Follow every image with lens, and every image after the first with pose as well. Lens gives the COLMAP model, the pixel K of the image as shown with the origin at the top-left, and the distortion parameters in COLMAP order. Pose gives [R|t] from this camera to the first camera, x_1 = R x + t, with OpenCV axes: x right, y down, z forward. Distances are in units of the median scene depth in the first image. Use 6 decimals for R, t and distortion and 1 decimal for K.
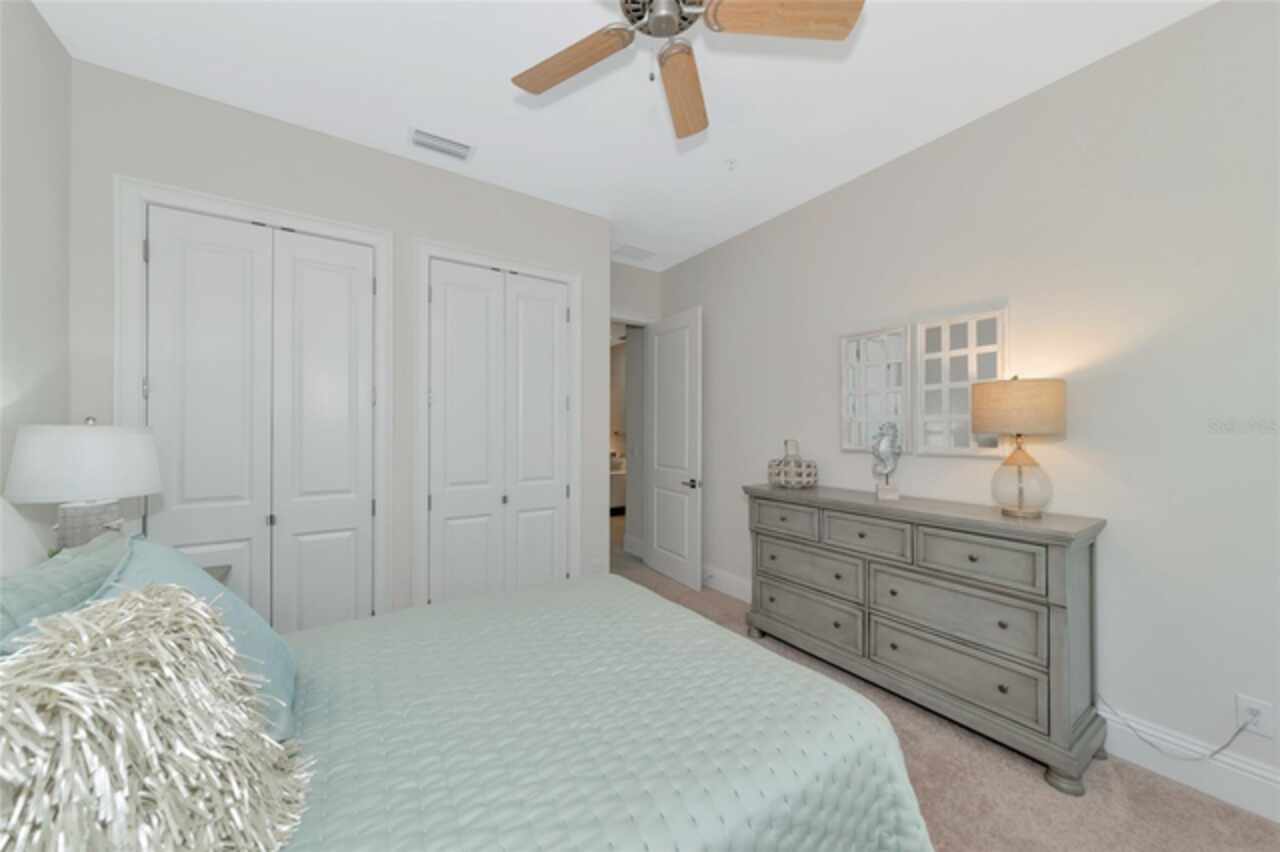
lens RADIAL K [[456.4, 0, 645.5], [0, 456.4, 423.6], [0, 0, 1]] dist [0.000450, -0.000041]
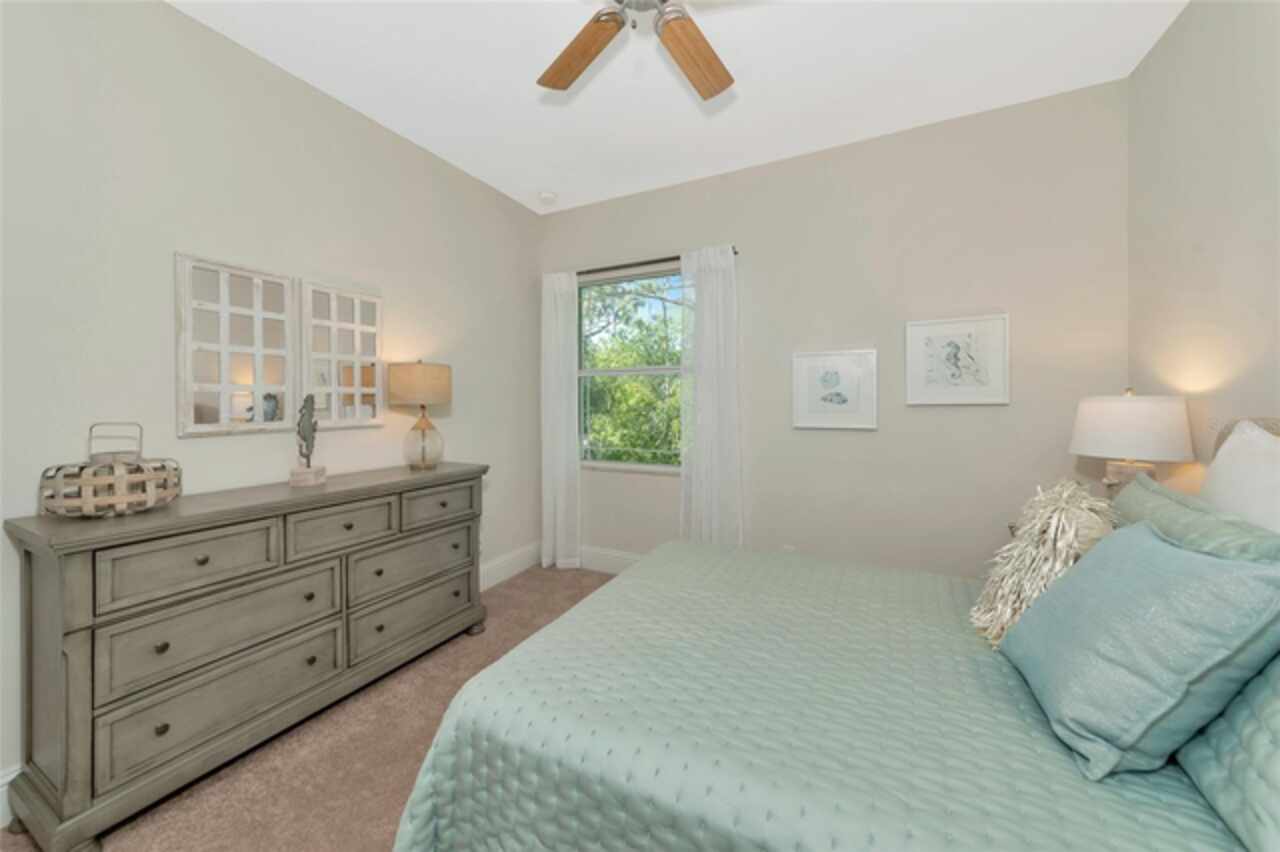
lens RADIAL K [[456.4, 0, 645.3], [0, 456.4, 415.0], [0, 0, 1]] dist [0.000450, -0.000041]
pose [[-0.477148, -0.016451, 0.878669, -0.534213], [0.003631, 0.999779, 0.020690, 0.023800], [-0.878815, 0.013063, -0.476983, 0.932011]]
